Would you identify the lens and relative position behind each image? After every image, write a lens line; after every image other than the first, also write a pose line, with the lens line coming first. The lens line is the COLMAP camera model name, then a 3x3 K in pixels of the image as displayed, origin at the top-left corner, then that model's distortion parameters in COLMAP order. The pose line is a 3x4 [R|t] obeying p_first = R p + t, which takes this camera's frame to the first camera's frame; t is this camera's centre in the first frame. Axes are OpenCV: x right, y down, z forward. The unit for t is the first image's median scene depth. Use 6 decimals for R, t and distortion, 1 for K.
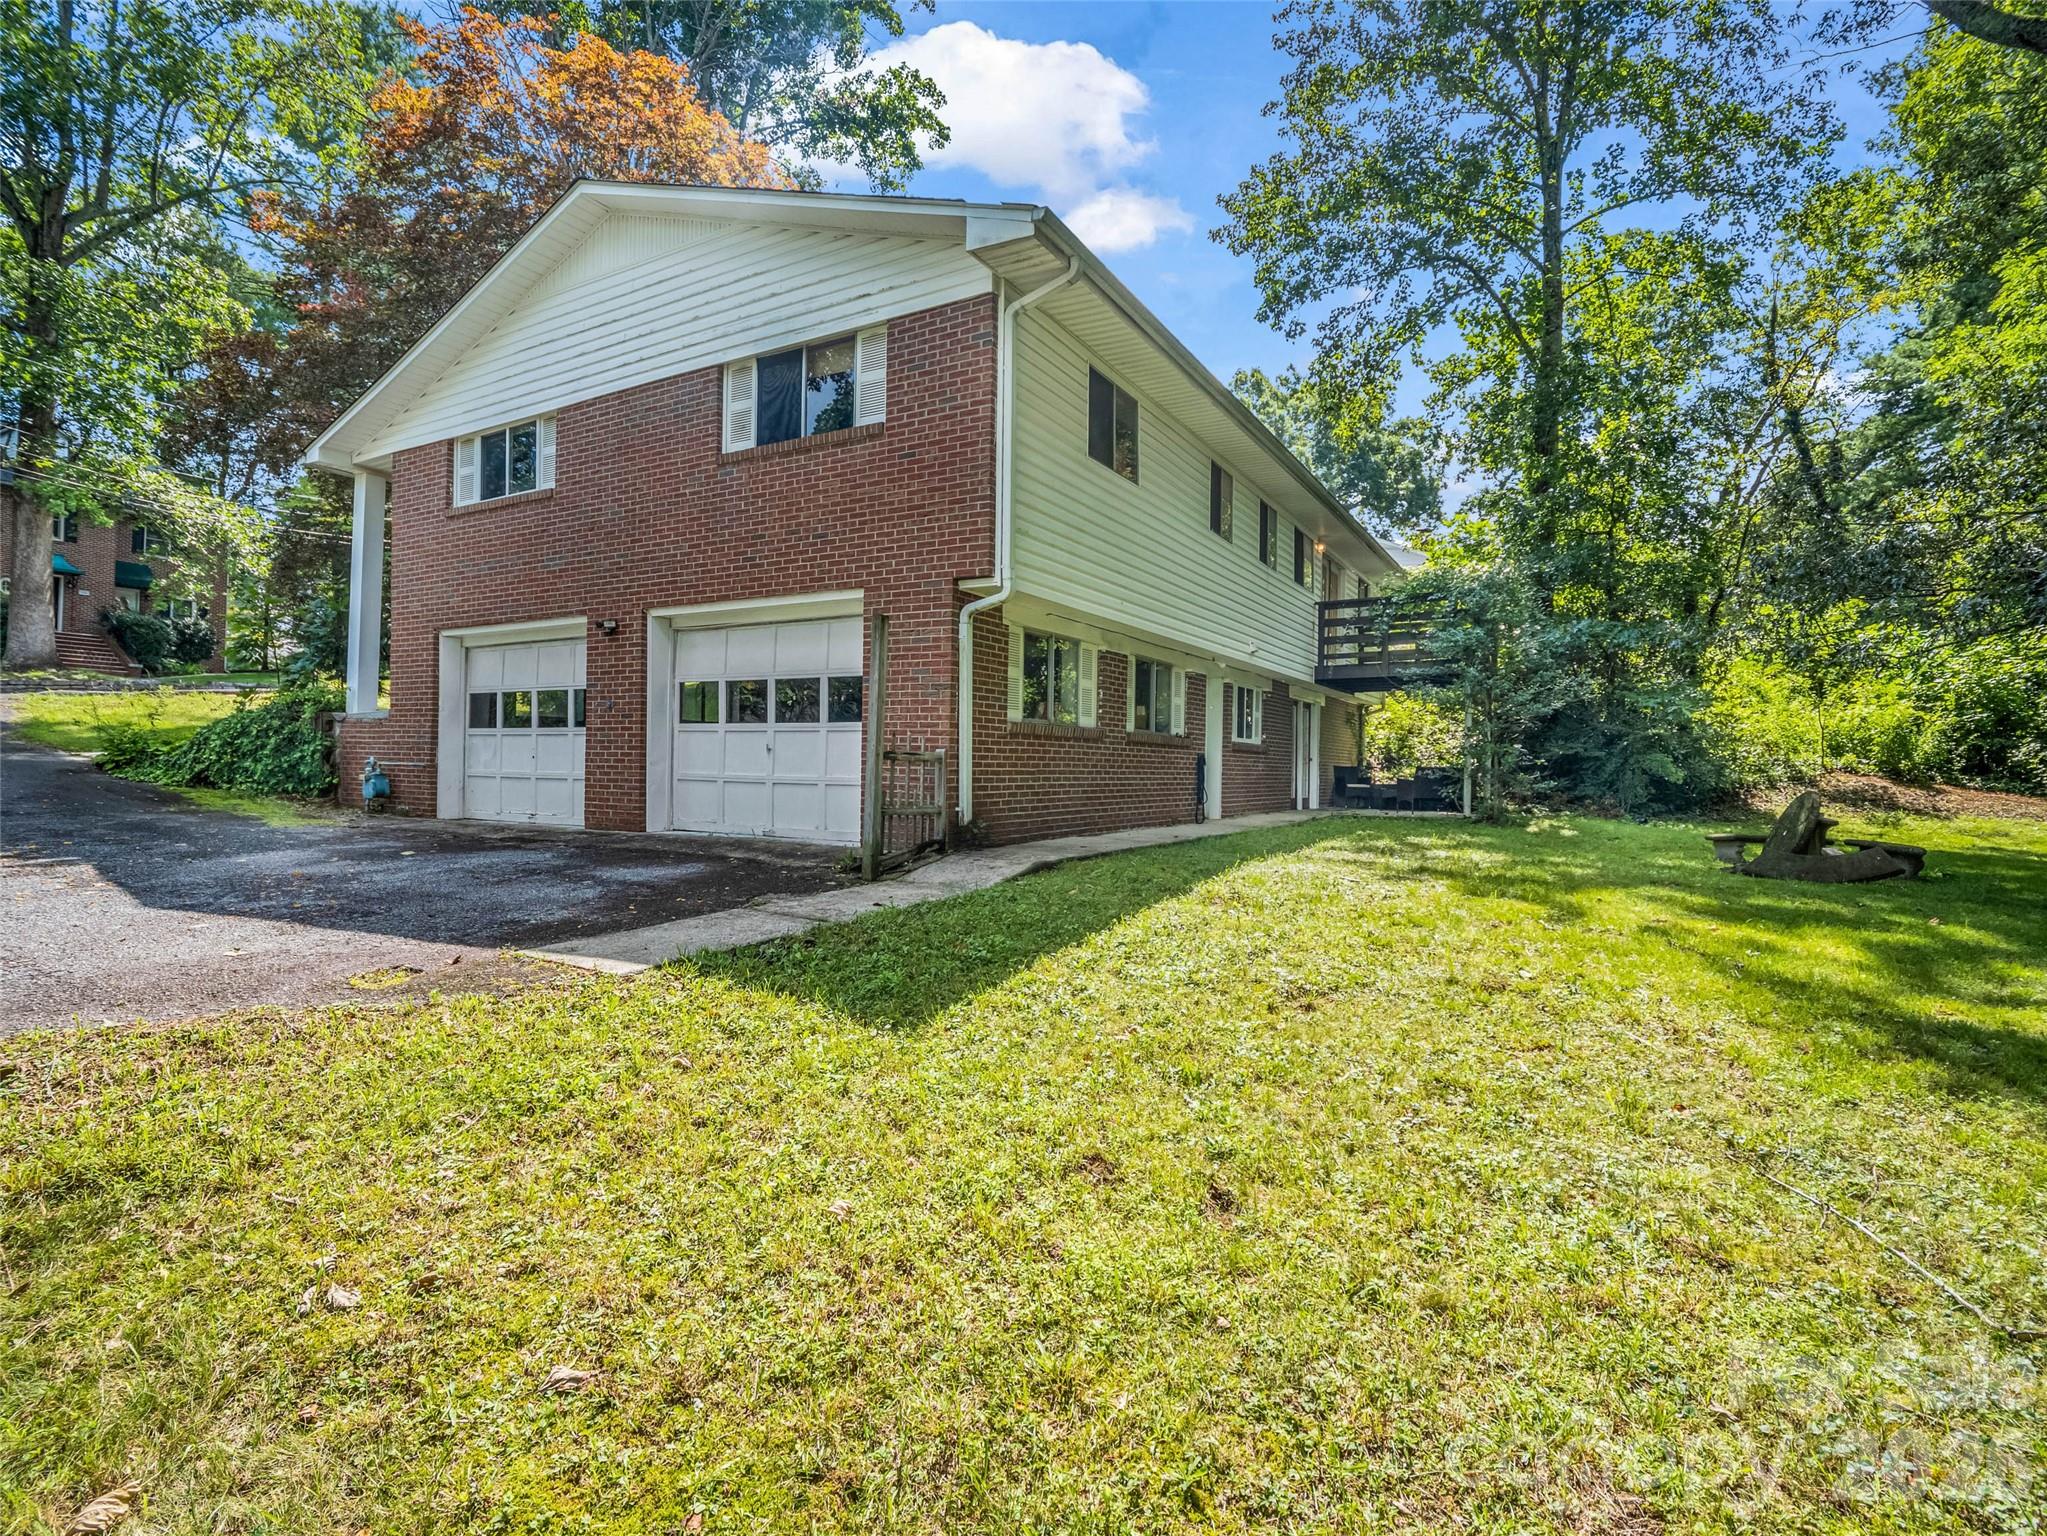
lens RADIAL K [[1038.7, 0, 1017.3], [0, 1038.7, 764.4], [0, 0, 1]] dist [-0.014250, -0.002315]
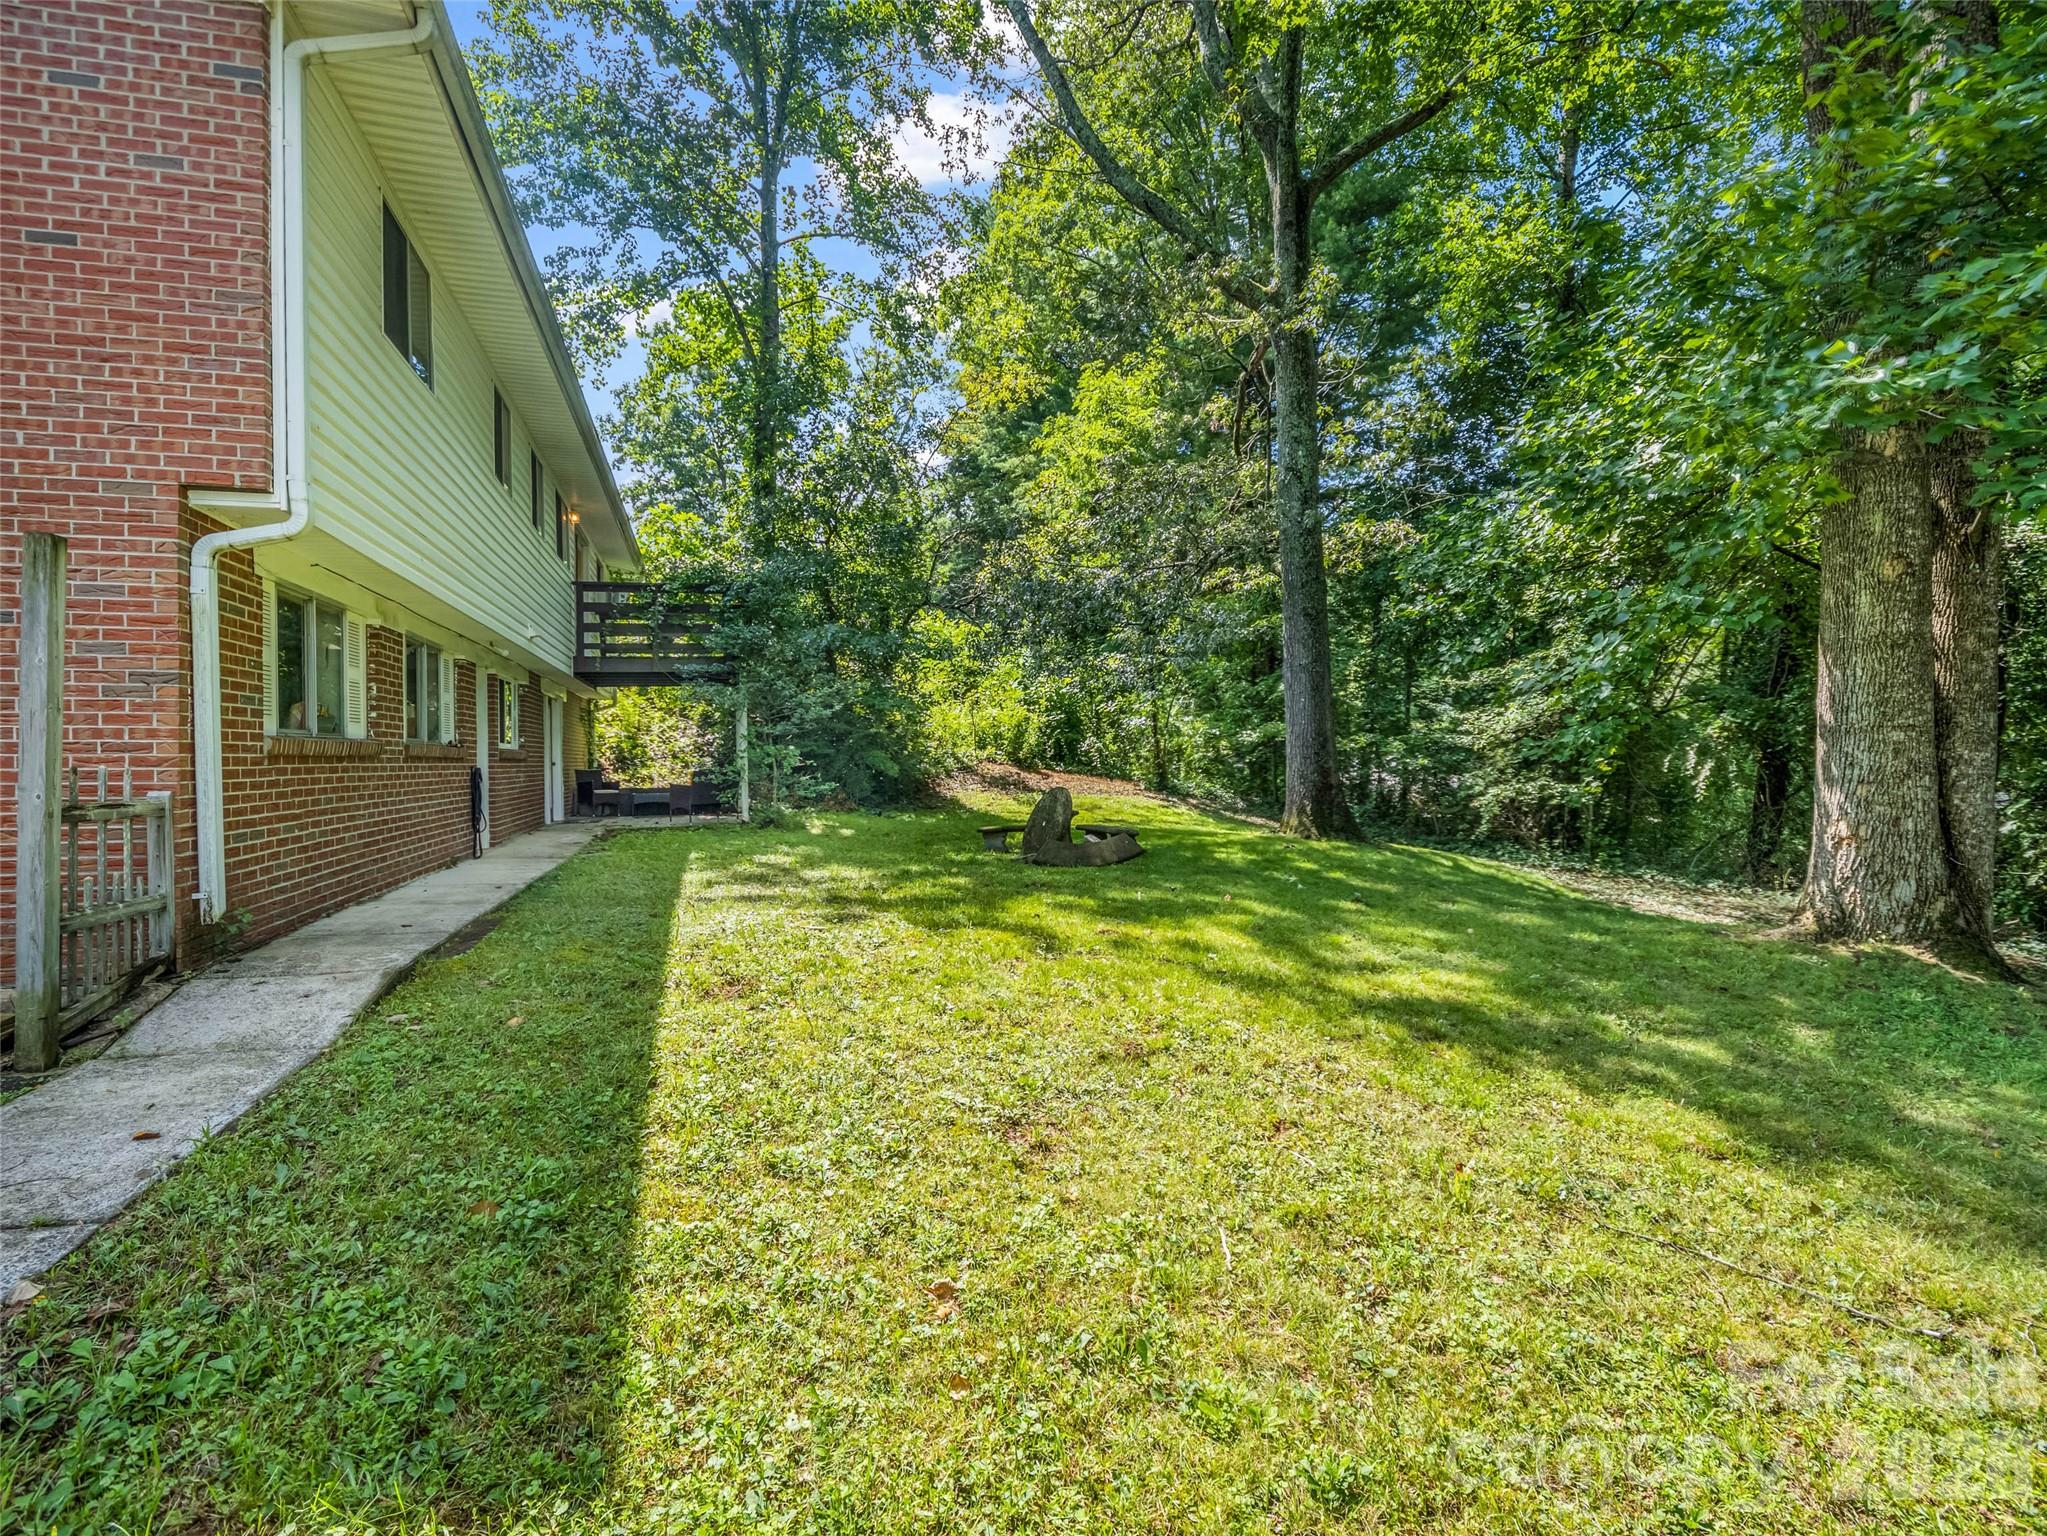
lens RADIAL K [[1038.7, 0, 1020.0], [0, 1038.7, 756.9], [0, 0, 1]] dist [-0.014250, -0.002315]
pose [[0.692902, -0.021785, 0.720703, -0.061737], [0.018888, 0.999749, 0.012060, -0.012805], [-0.720784, 0.005257, 0.693139, 0.121132]]
